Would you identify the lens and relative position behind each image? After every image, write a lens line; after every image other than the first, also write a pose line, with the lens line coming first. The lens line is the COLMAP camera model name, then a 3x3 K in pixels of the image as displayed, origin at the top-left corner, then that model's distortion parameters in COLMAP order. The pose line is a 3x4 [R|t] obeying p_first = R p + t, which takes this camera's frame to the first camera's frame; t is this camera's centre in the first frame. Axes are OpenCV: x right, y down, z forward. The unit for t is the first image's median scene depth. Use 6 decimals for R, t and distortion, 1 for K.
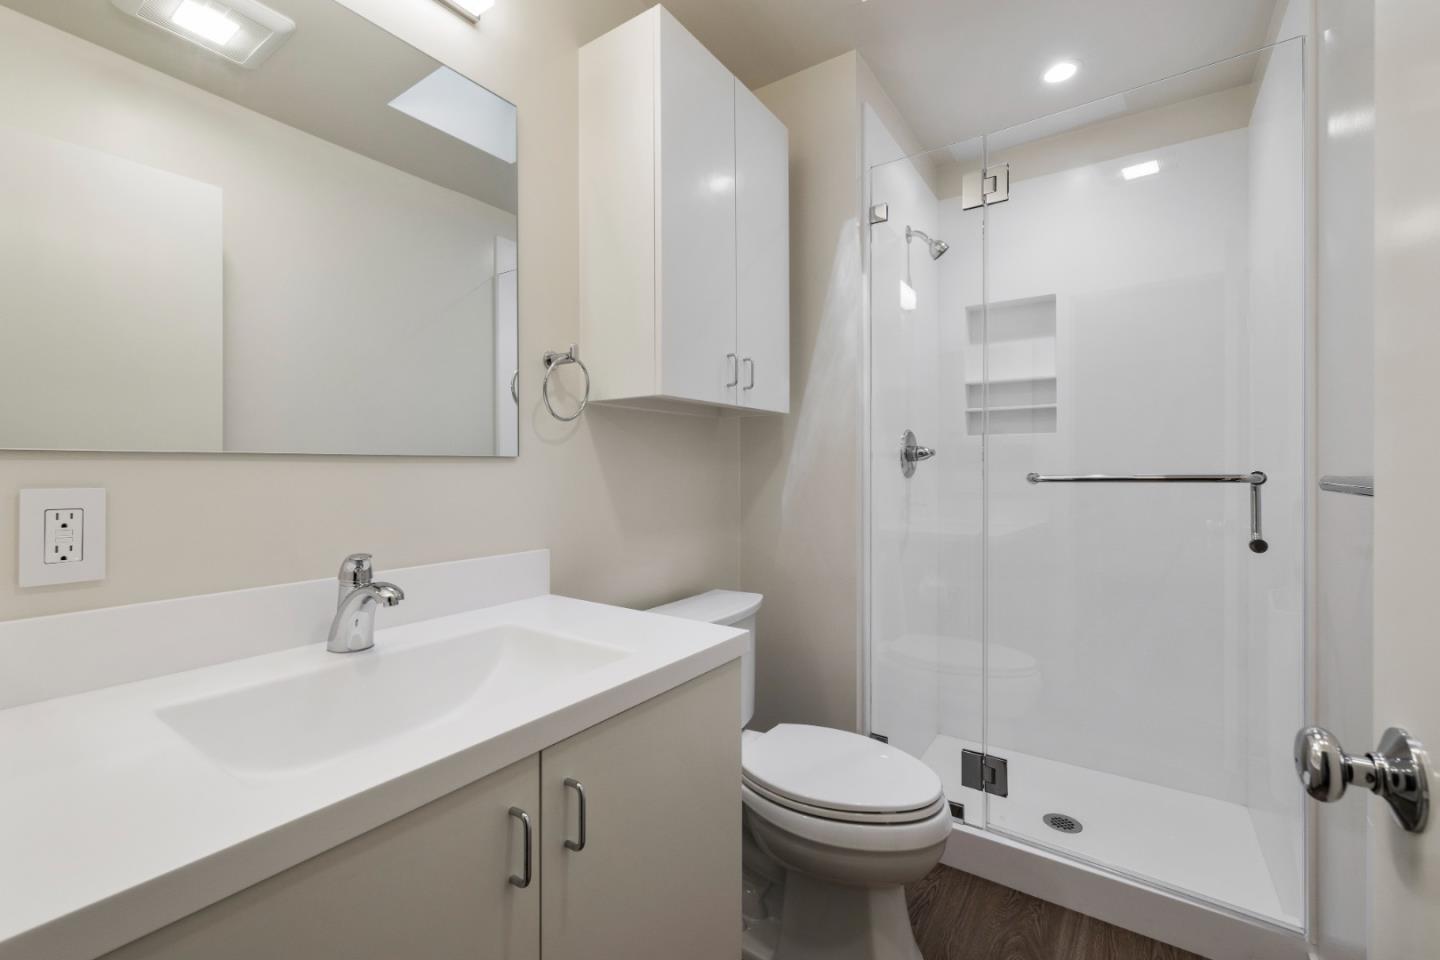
lens RADIAL K [[611.1, 0, 709.0], [0, 611.1, 471.9], [0, 0, 1]] dist [0.000546, 0.000259]
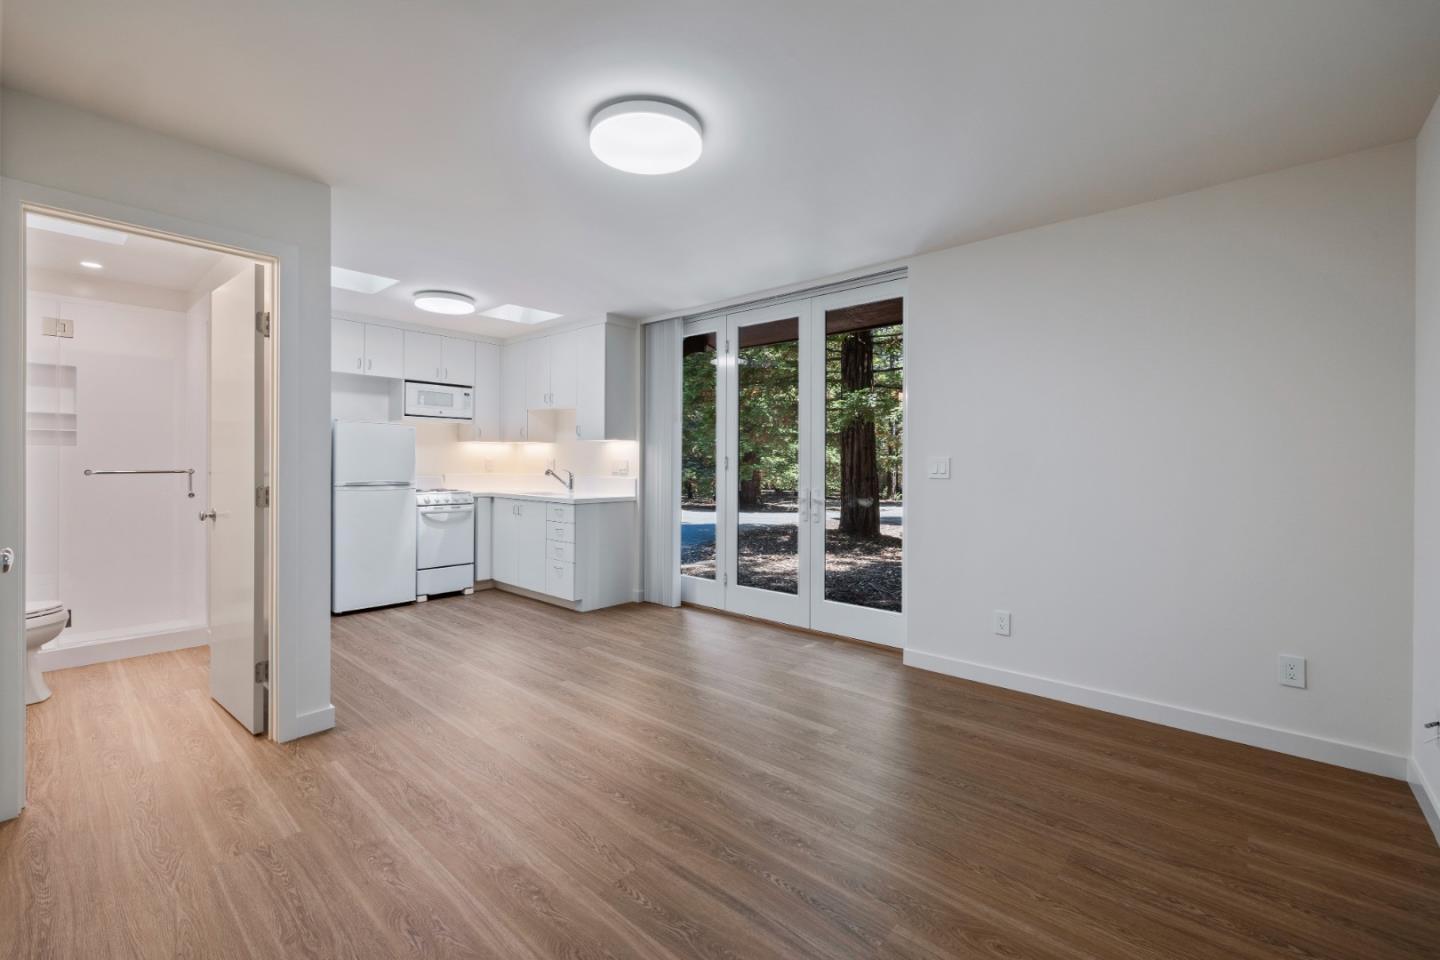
lens RADIAL K [[611.1, 0, 709.0], [0, 611.1, 471.9], [0, 0, 1]] dist [0.000546, 0.000259]
pose [[0.128500, -0.007519, 0.991681, -1.643509], [-0.004906, 0.999954, 0.008217, -0.023664], [-0.991697, -0.005921, 0.128458, -1.788823]]
